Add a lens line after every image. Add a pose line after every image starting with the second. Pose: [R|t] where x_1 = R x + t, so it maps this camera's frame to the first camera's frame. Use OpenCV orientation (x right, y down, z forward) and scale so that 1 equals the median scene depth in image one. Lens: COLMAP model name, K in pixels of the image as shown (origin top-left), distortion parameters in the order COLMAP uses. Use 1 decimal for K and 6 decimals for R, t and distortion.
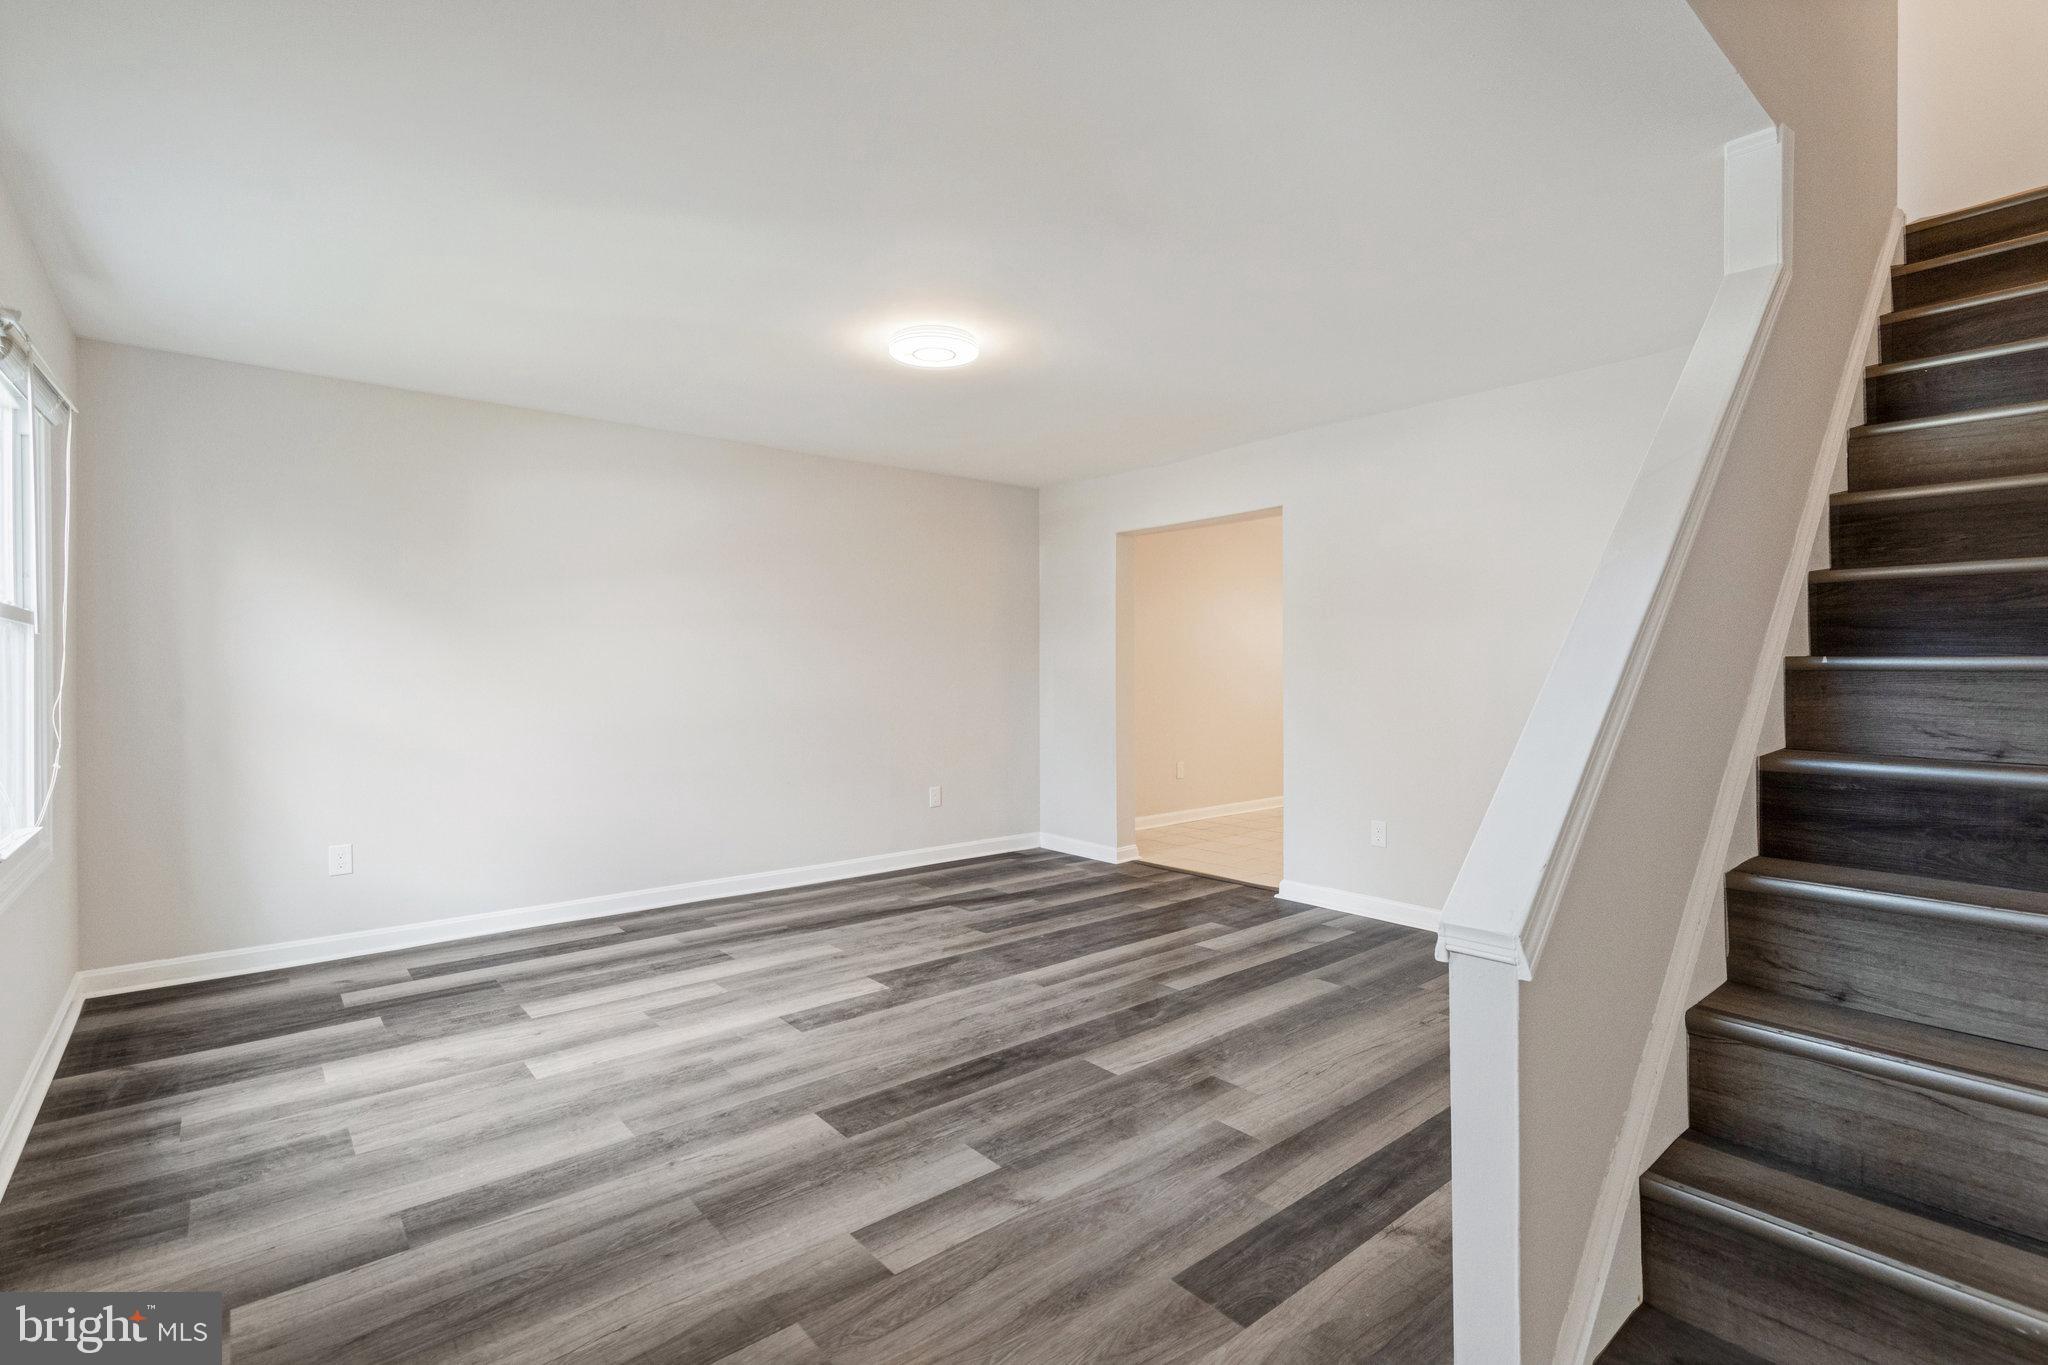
lens RADIAL K [[922.7, 0, 983.1], [0, 922.7, 671.4], [0, 0, 1]] dist [-0.001464, 0.000172]
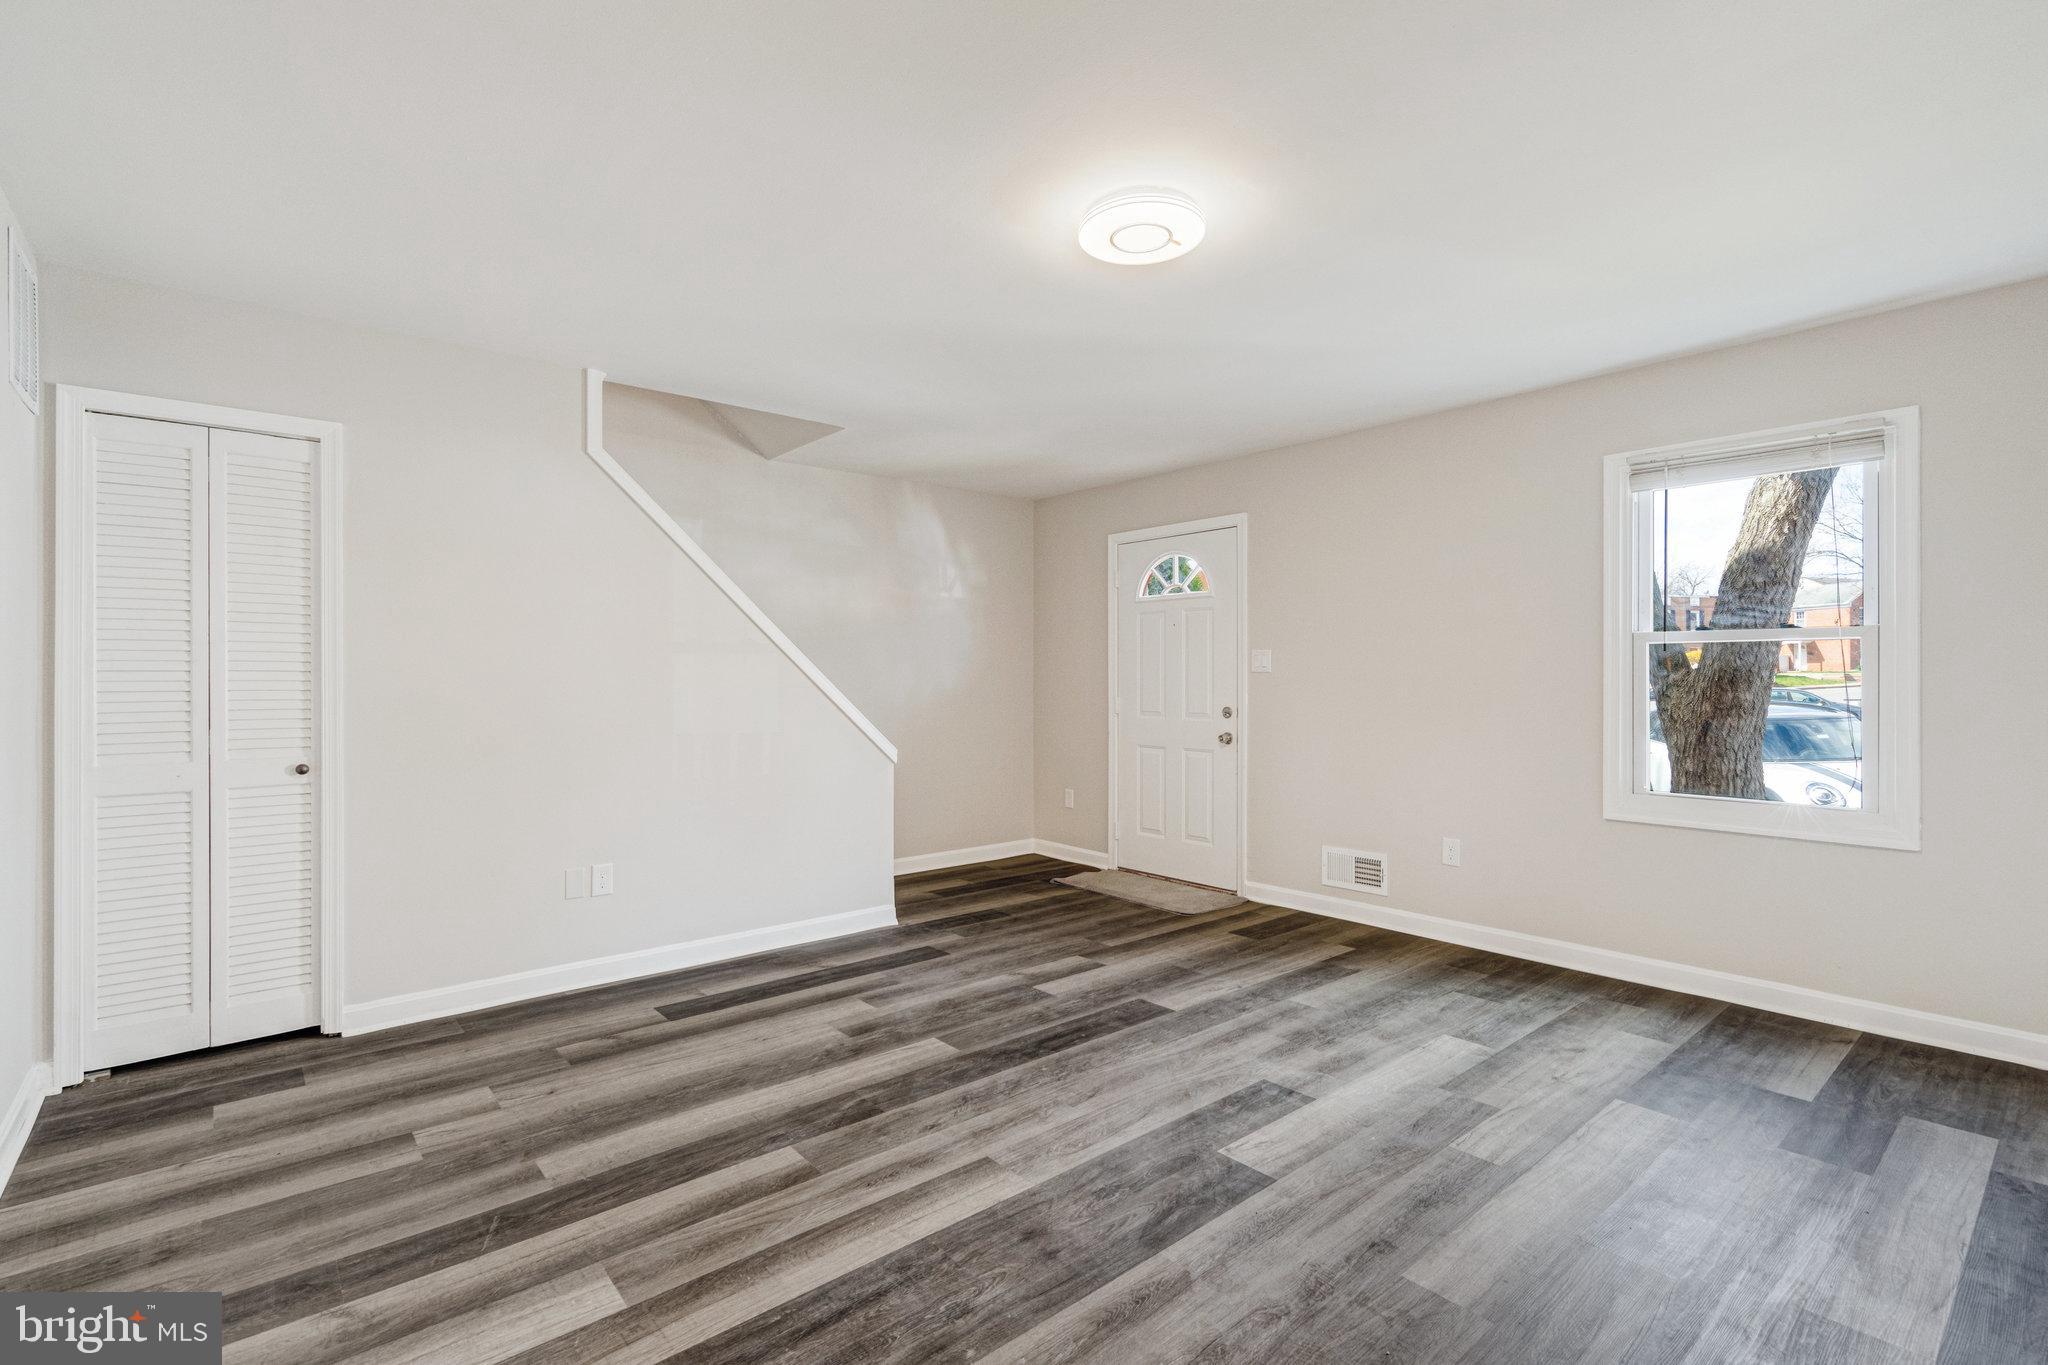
lens RADIAL K [[960.3, 0, 1012.6], [0, 960.3, 687.9], [0, 0, 1]] dist [-0.003870, 0.000049]
pose [[-0.999312, 0.004168, -0.036840, 0.088222], [0.003691, 0.999908, 0.013024, -0.003747], [0.036891, 0.012879, -0.999236, 2.077406]]
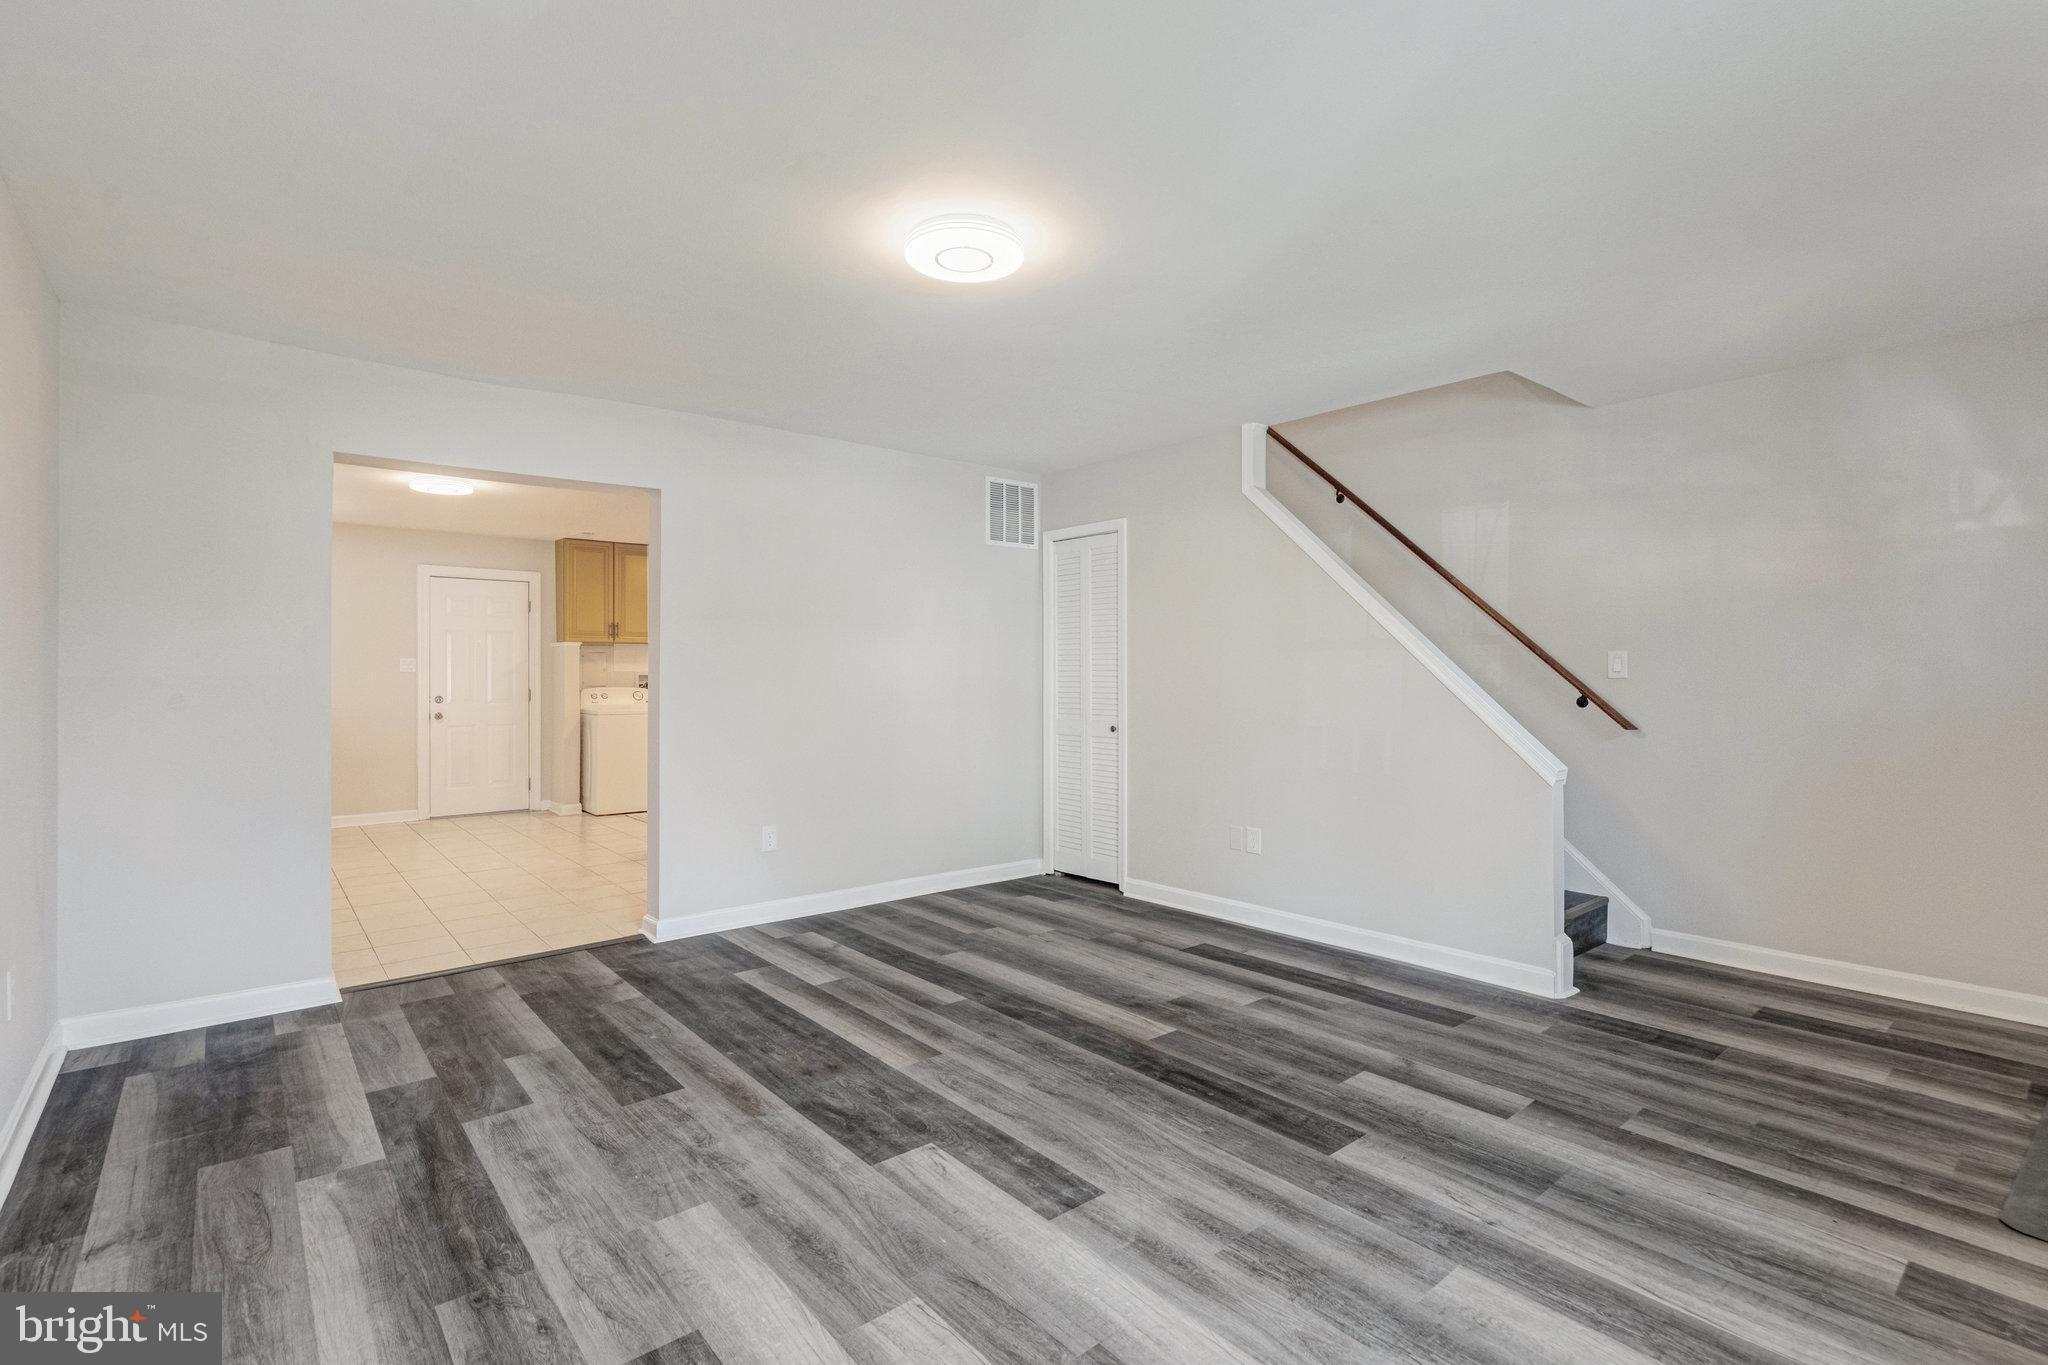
lens RADIAL K [[960.3, 0, 1012.6], [0, 960.3, 687.9], [0, 0, 1]] dist [-0.003870, 0.000049]
pose [[-0.010679, -0.011278, 0.999879, -0.997777], [0.006262, 0.999916, 0.011346, -0.002567], [-0.999923, 0.006383, -0.010607, 1.163745]]
